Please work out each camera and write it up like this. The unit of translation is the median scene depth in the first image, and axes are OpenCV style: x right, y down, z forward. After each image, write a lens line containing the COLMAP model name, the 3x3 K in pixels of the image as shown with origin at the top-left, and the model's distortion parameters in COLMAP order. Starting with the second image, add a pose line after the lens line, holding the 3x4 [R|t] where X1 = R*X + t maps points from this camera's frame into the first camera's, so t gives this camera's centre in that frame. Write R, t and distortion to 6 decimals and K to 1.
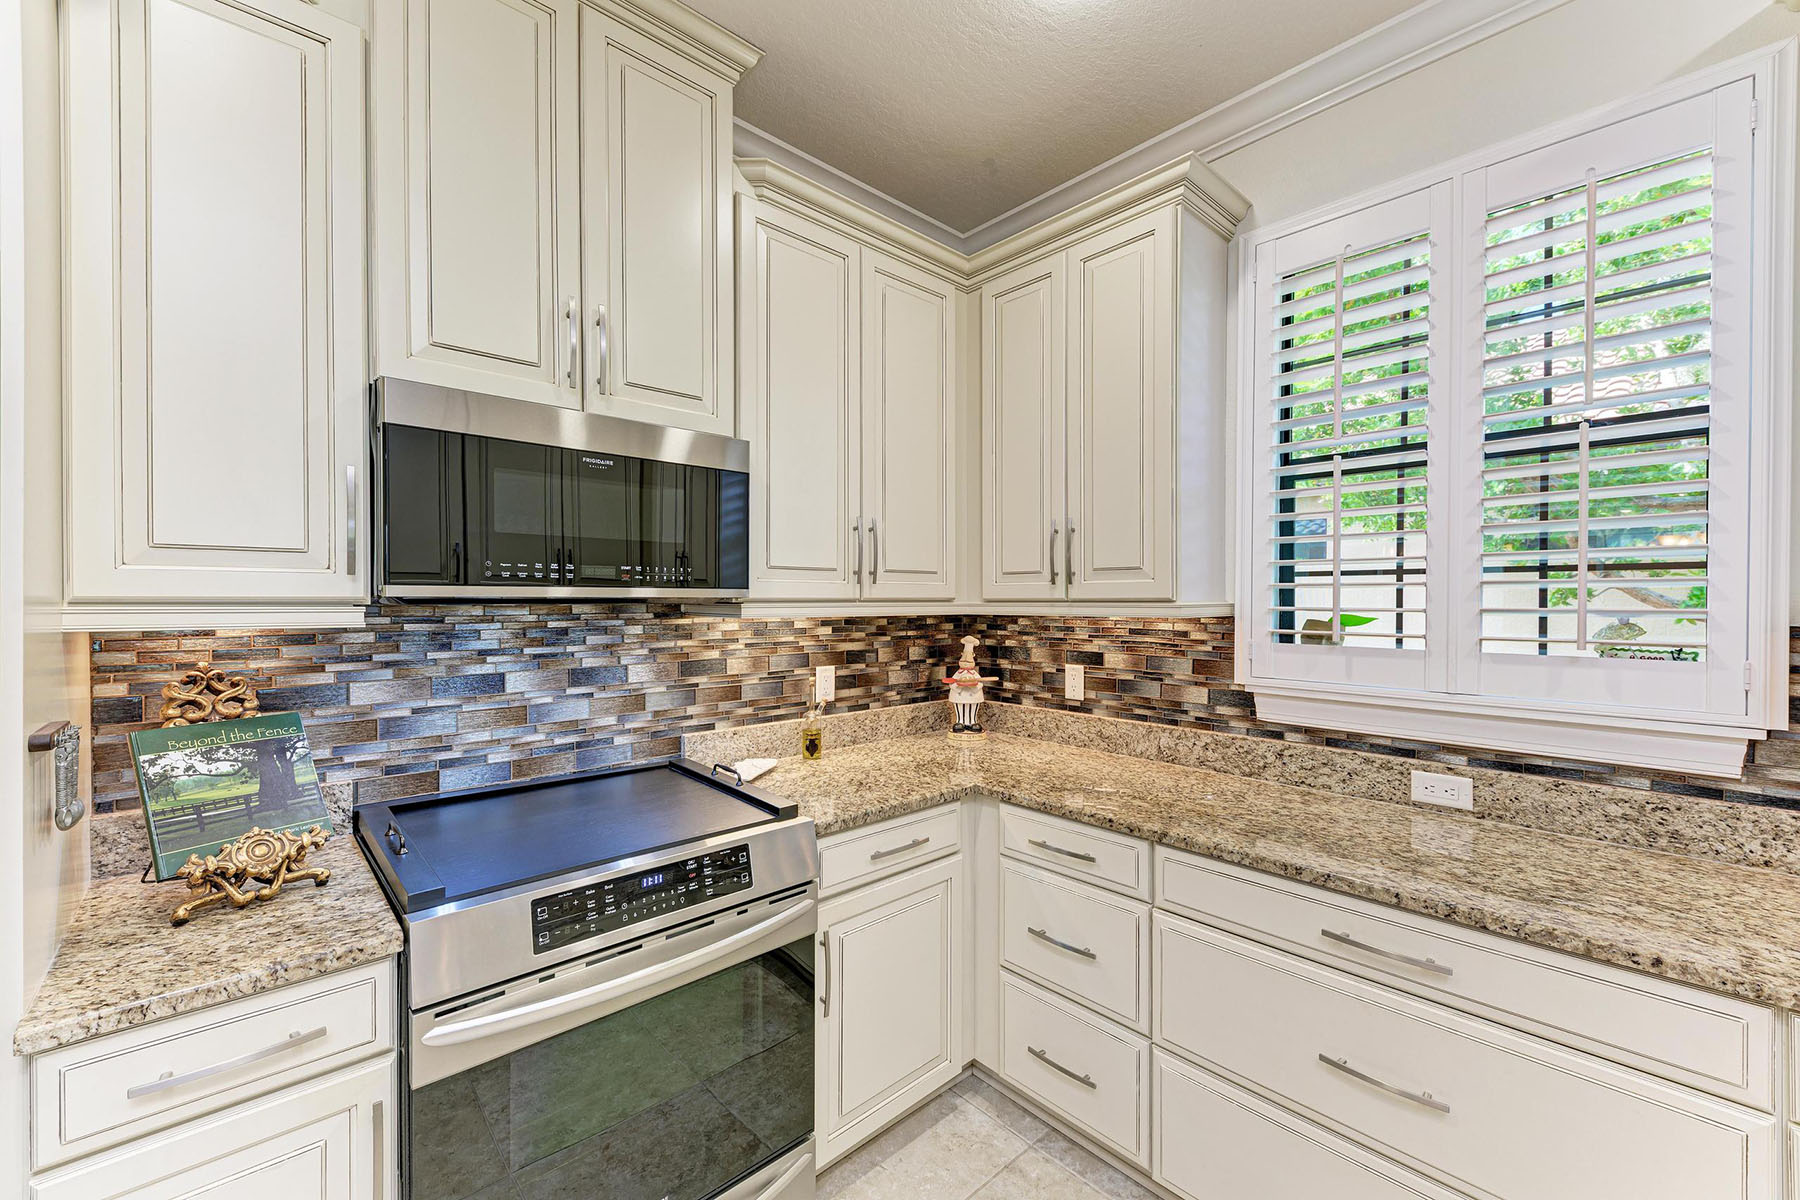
lens RADIAL K [[724.1, 0, 899.2], [0, 724.1, 601.7], [0, 0, 1]] dist [0.024597, -0.008720]
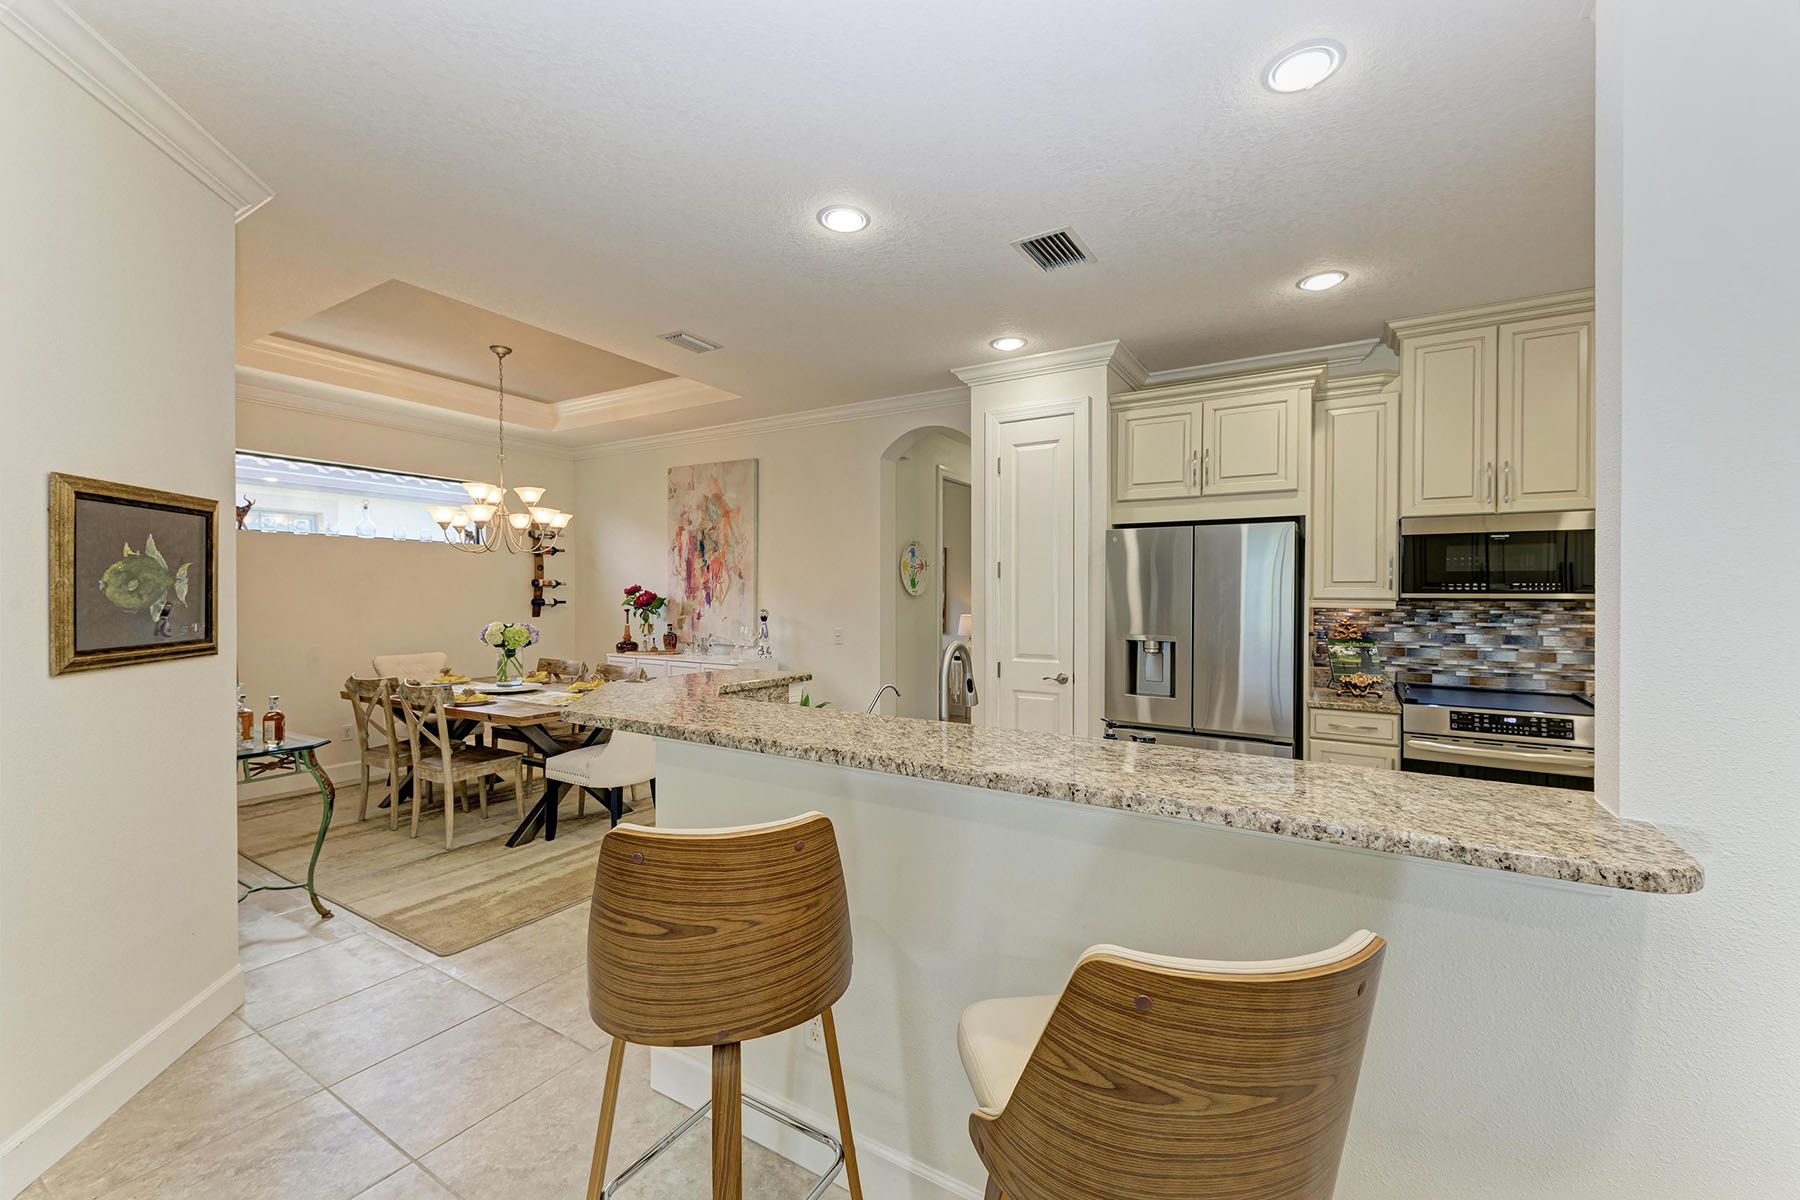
lens RADIAL K [[724.1, 0, 899.2], [0, 724.1, 601.7], [0, 0, 1]] dist [0.024597, -0.008720]
pose [[0.276289, 0.008578, -0.961036, 0.926131], [-0.009269, 0.999937, 0.006260, 0.005326], [0.961030, 0.007178, 0.276351, -1.031160]]
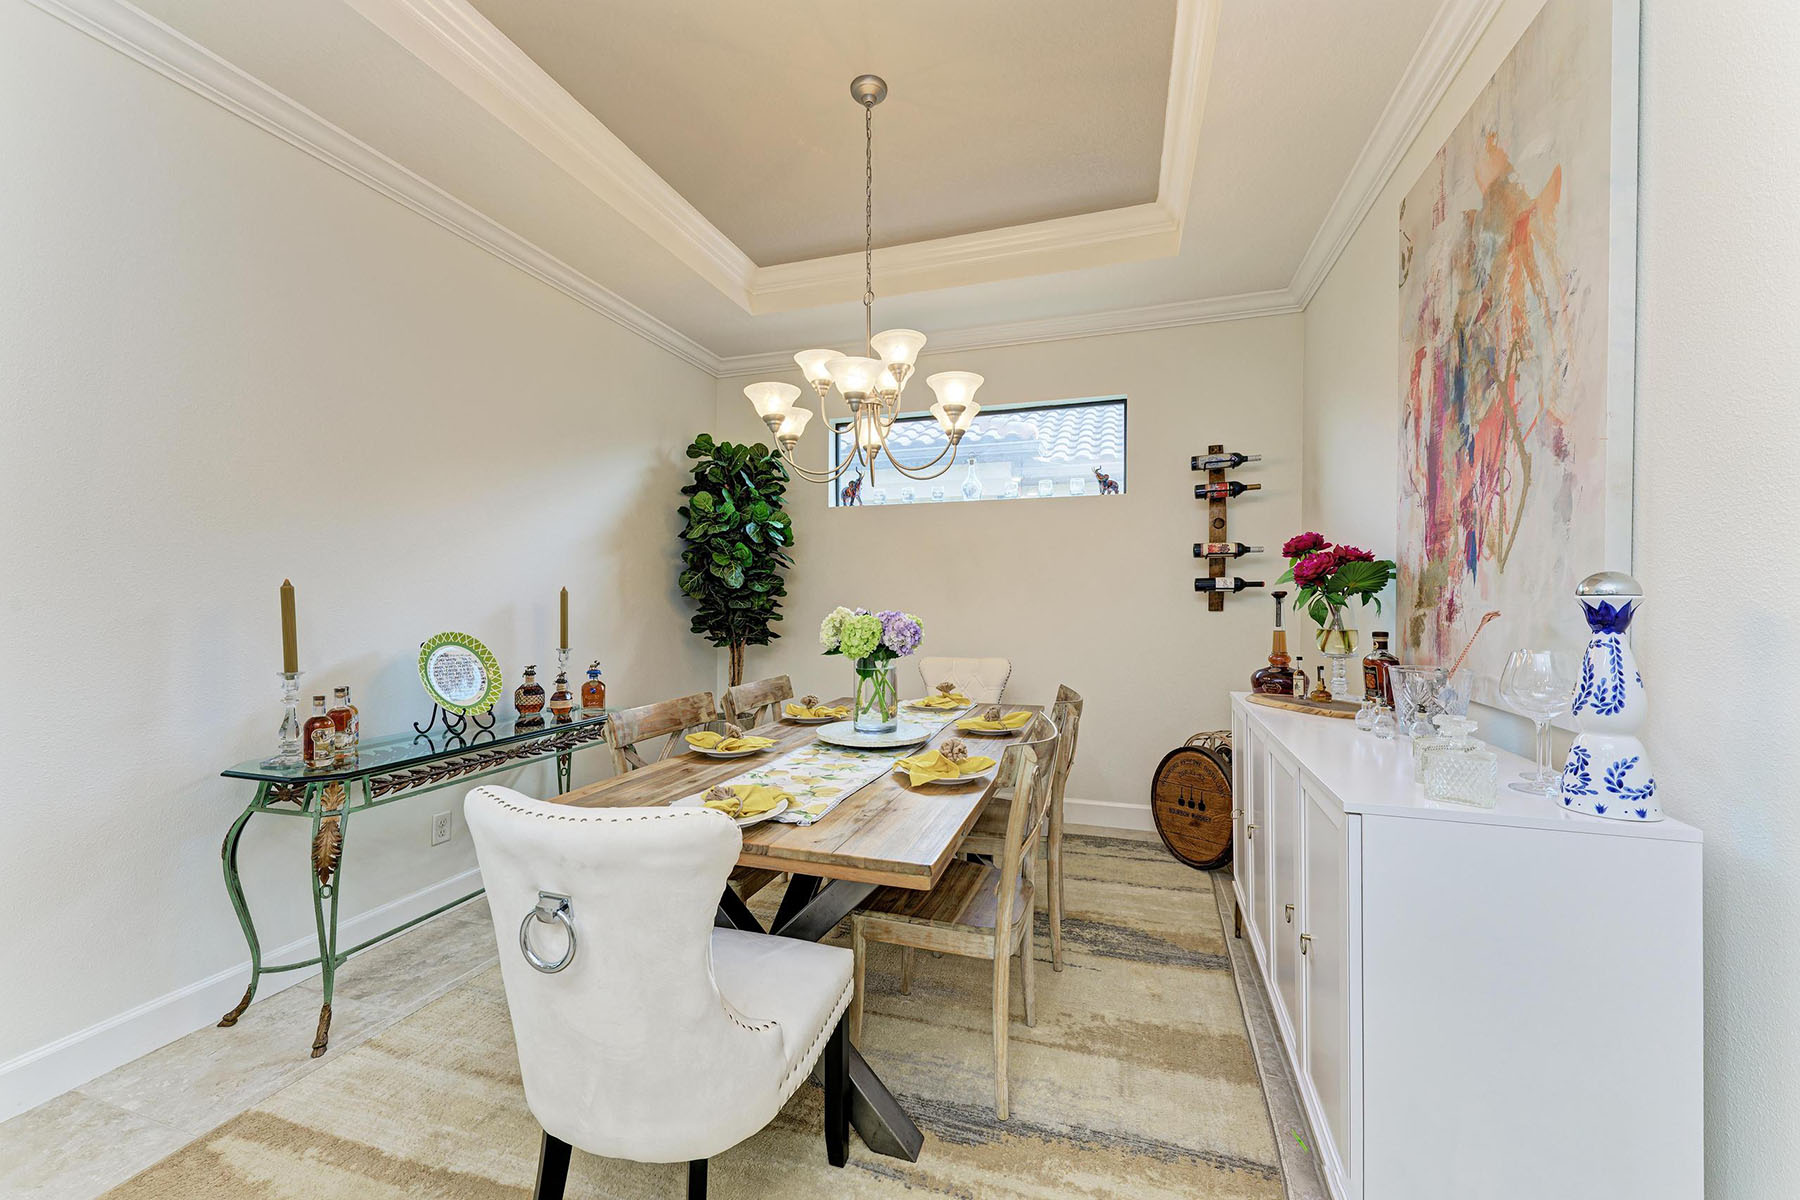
lens RADIAL K [[686.3, 0, 894.5], [0, 686.3, 608.0], [0, 0, 1]] dist [0.018561, -0.000014]
pose [[-0.874675, 0.004960, -0.484684, -1.135347], [-0.003076, 0.999871, 0.015783, 0.077259], [0.484699, 0.015296, -0.874547, -0.548693]]
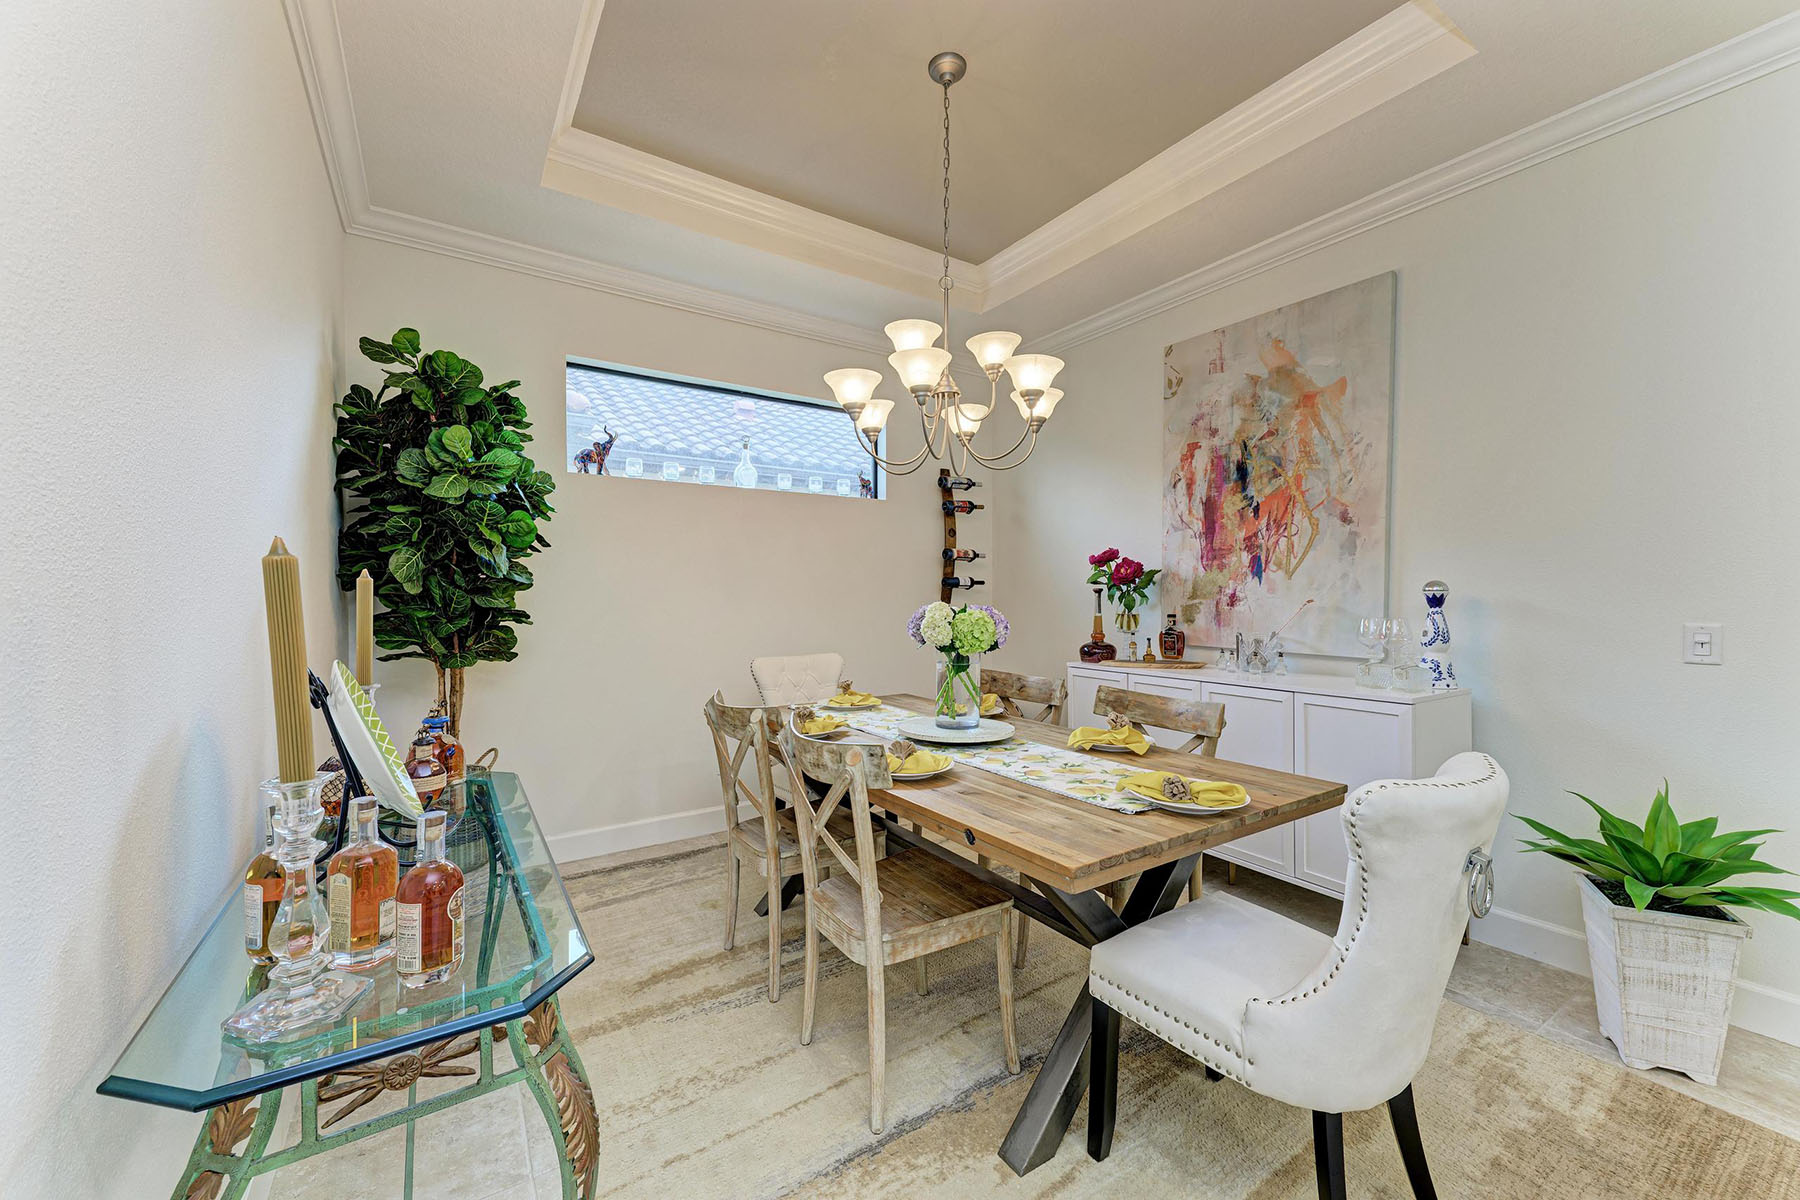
lens RADIAL K [[694.5, 0, 890.7], [0, 694.5, 607.9], [0, 0, 1]] dist [0.015347, -0.000737]
pose [[-0.169870, 0.015614, -0.985343, -0.511938], [-0.005130, 0.999847, 0.016728, 0.088109], [0.985453, 0.007896, -0.169764, -1.501608]]
